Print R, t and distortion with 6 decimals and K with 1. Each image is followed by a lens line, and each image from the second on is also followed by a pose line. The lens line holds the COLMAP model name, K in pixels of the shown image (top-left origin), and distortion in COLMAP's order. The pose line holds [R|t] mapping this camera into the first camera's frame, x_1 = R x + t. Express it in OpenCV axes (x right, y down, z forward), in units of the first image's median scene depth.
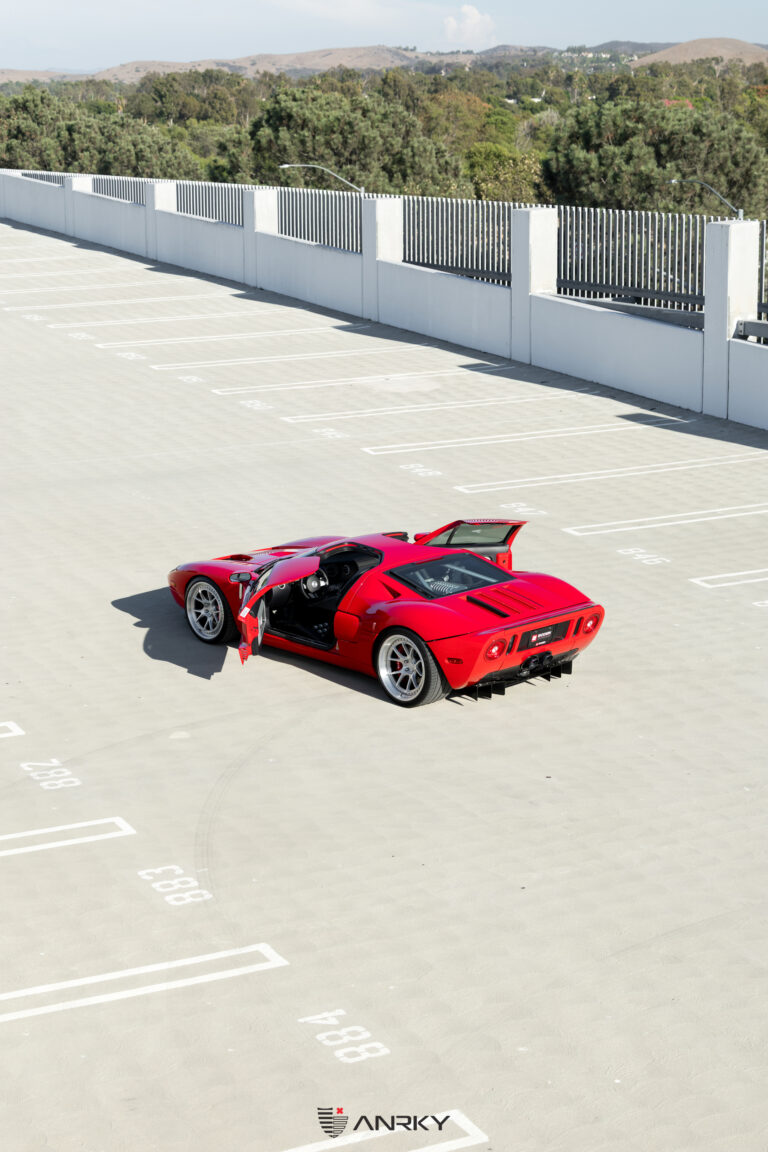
lens RADIAL K [[2284.4, 0, 375.8], [0, 2284.4, 575.7], [0, 0, 1]] dist [0.019039, 0.000000]
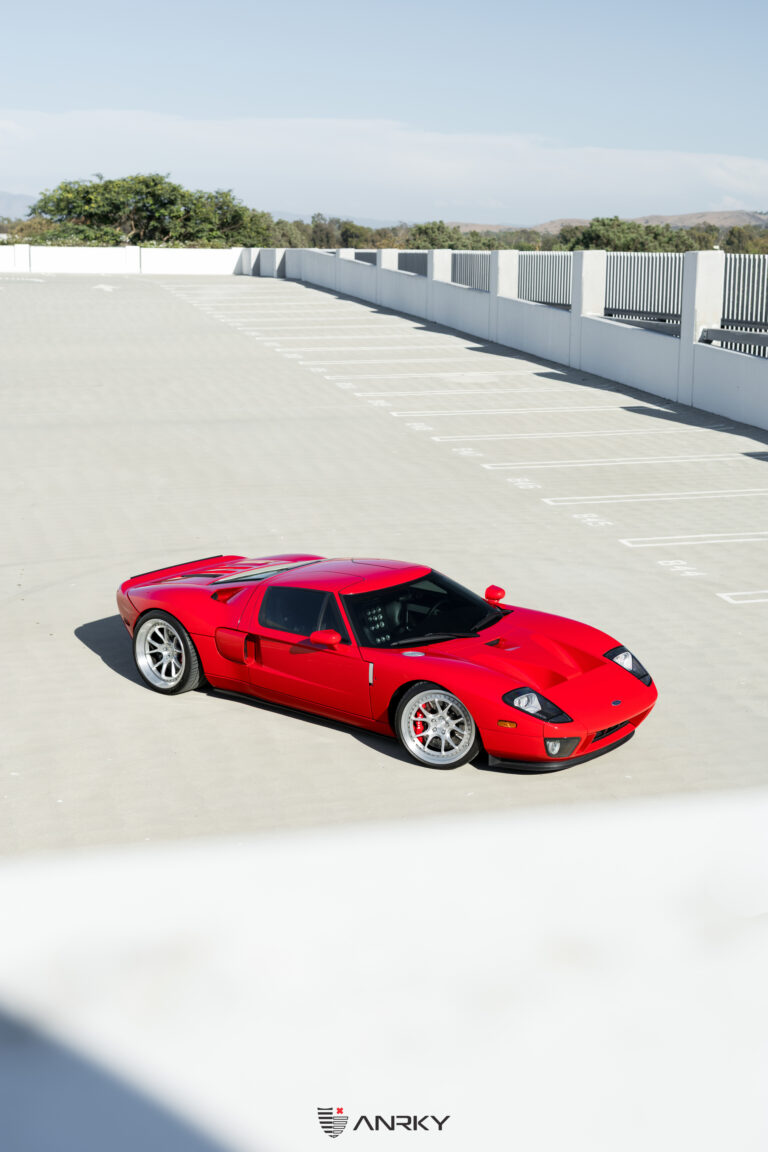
lens RADIAL K [[1645.5, 0, 383.8], [0, 1645.5, 565.5], [0, 0, 1]] dist [0.003313, 0.000000]
pose [[0.978474, 0.058800, -0.197817, 0.172800], [-0.061465, 0.998082, -0.007351, 0.037091], [0.197005, 0.019351, 0.980211, 0.072769]]
